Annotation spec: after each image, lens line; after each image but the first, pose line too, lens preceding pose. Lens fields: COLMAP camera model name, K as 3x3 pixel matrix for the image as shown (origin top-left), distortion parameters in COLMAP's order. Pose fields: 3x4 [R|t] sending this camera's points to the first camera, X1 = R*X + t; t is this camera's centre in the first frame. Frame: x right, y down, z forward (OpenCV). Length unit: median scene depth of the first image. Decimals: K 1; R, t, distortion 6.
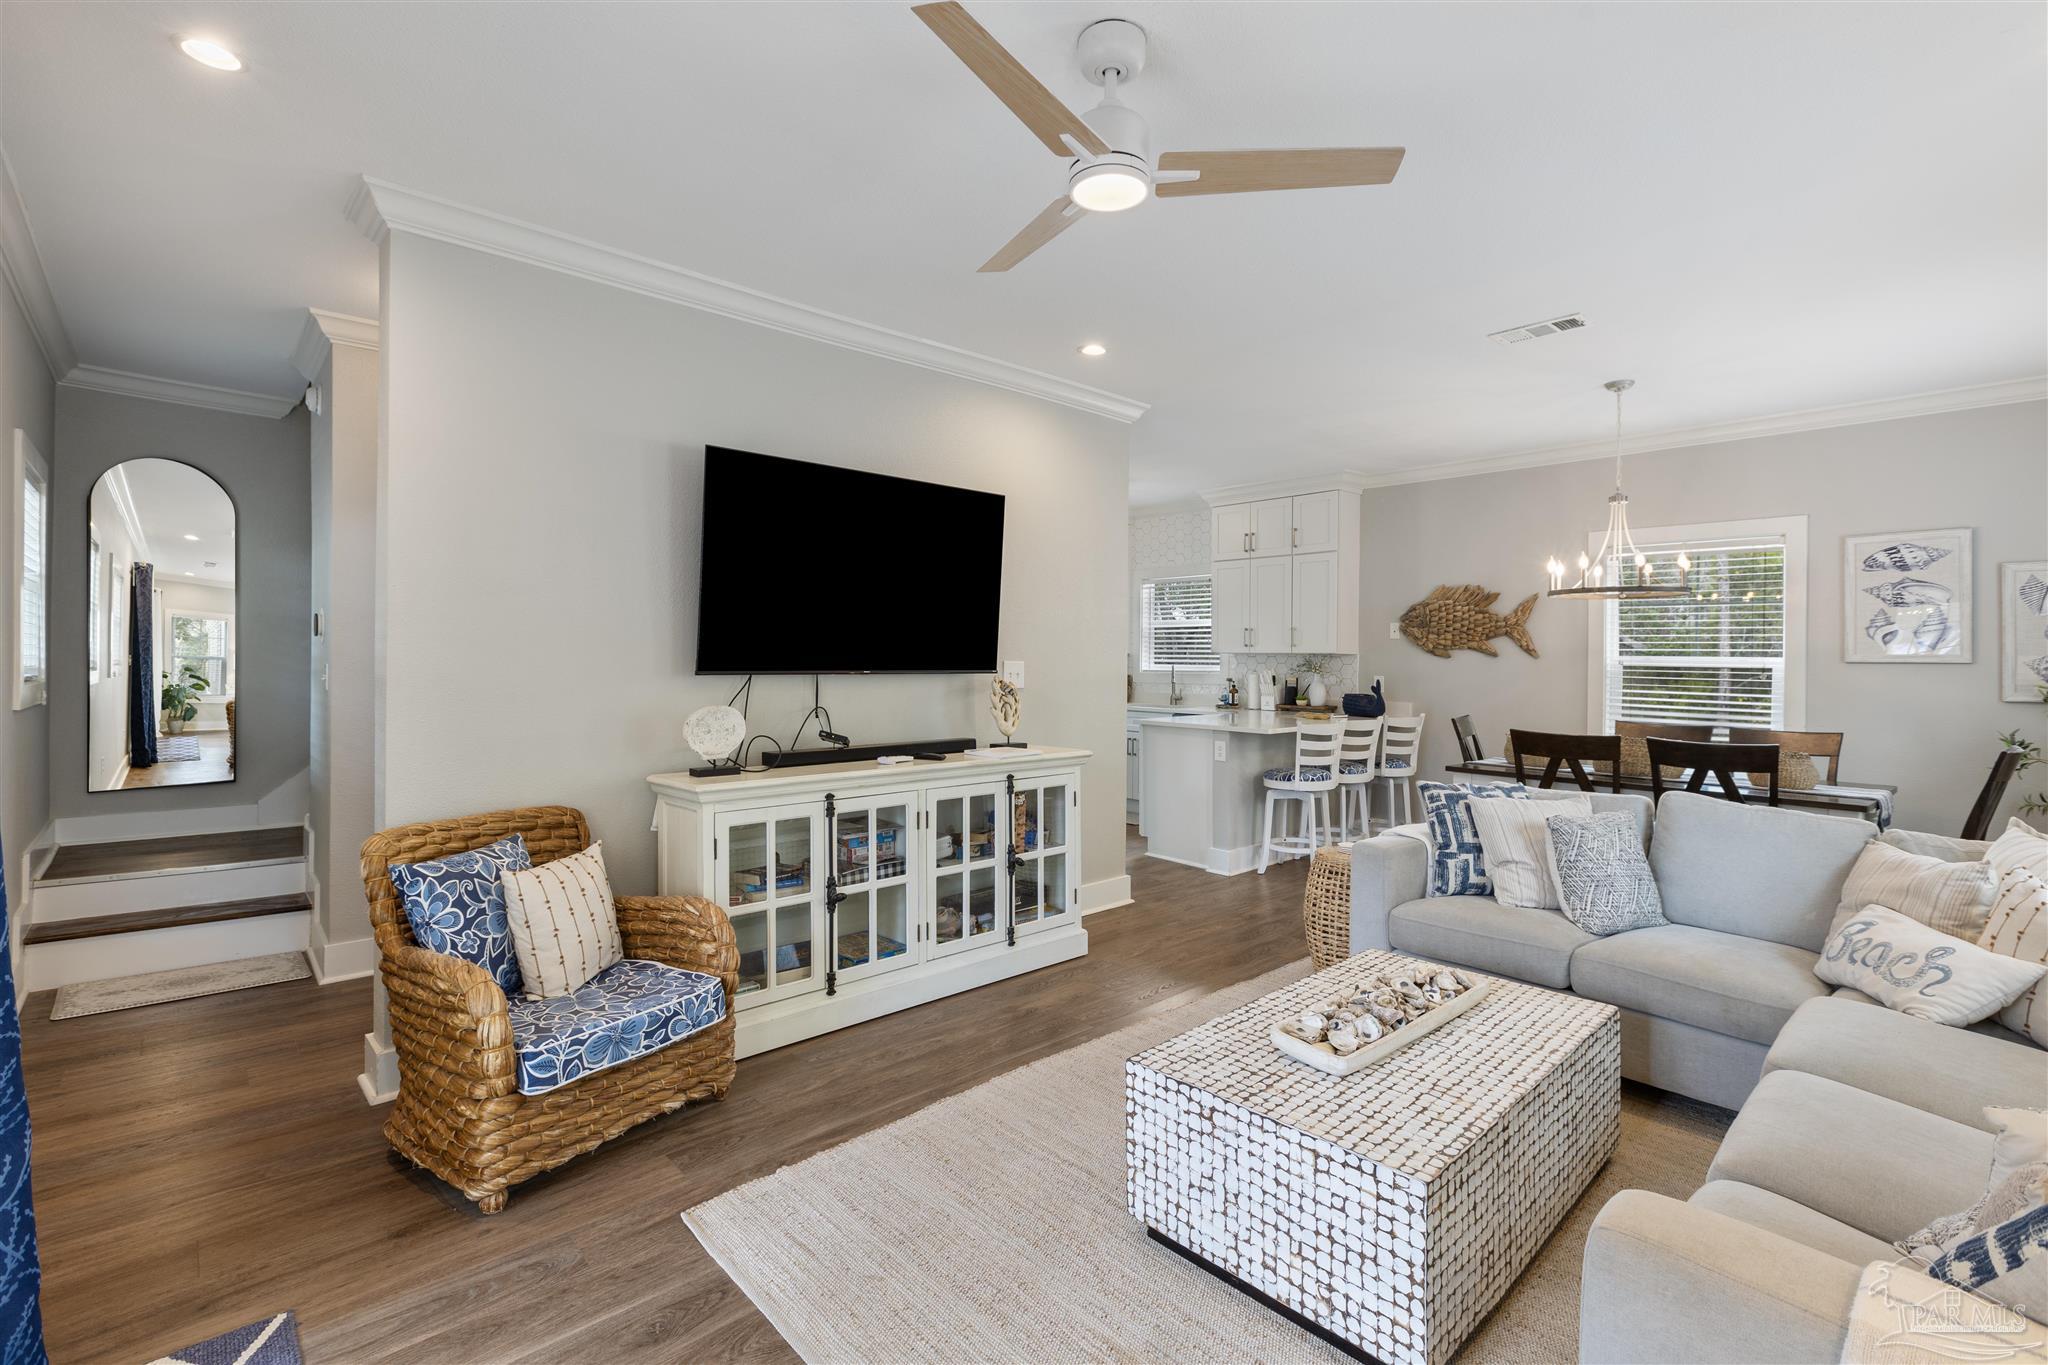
lens RADIAL K [[915.5, 0, 1022.0], [0, 915.5, 662.1], [0, 0, 1]] dist [0.002011, 0.000031]
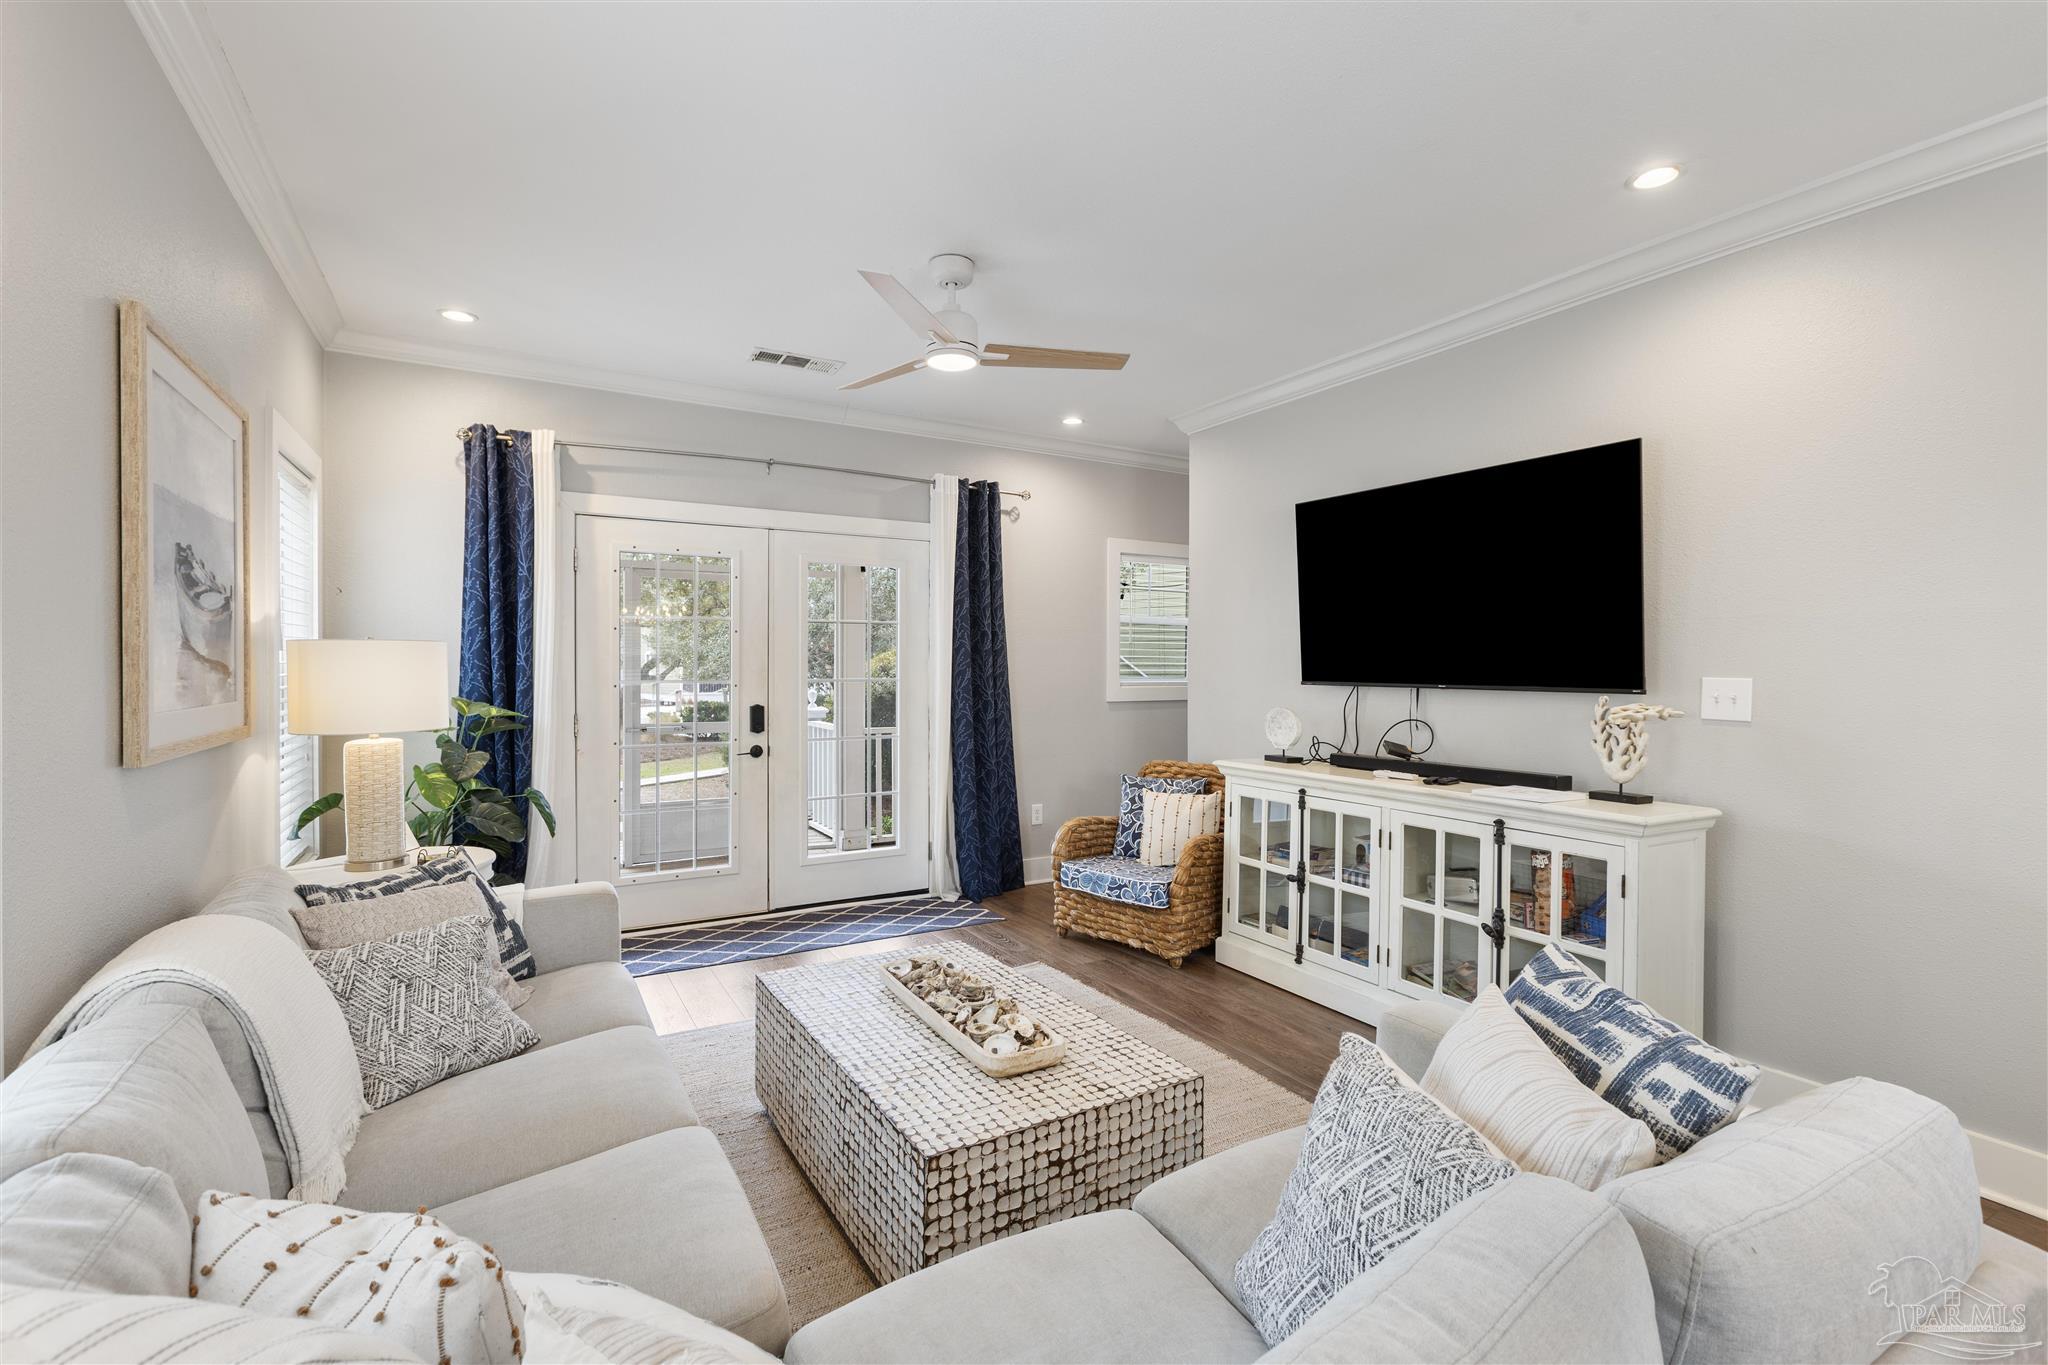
lens RADIAL K [[915.5, 0, 1019.2], [0, 915.5, 682.2], [0, 0, 1]] dist [0.002011, 0.000031]
pose [[-0.204090, 0.007697, -0.978922, 0.939675], [-0.012354, 0.999869, 0.010437, 0.002364], [0.978874, 0.014223, -0.203968, 0.845102]]
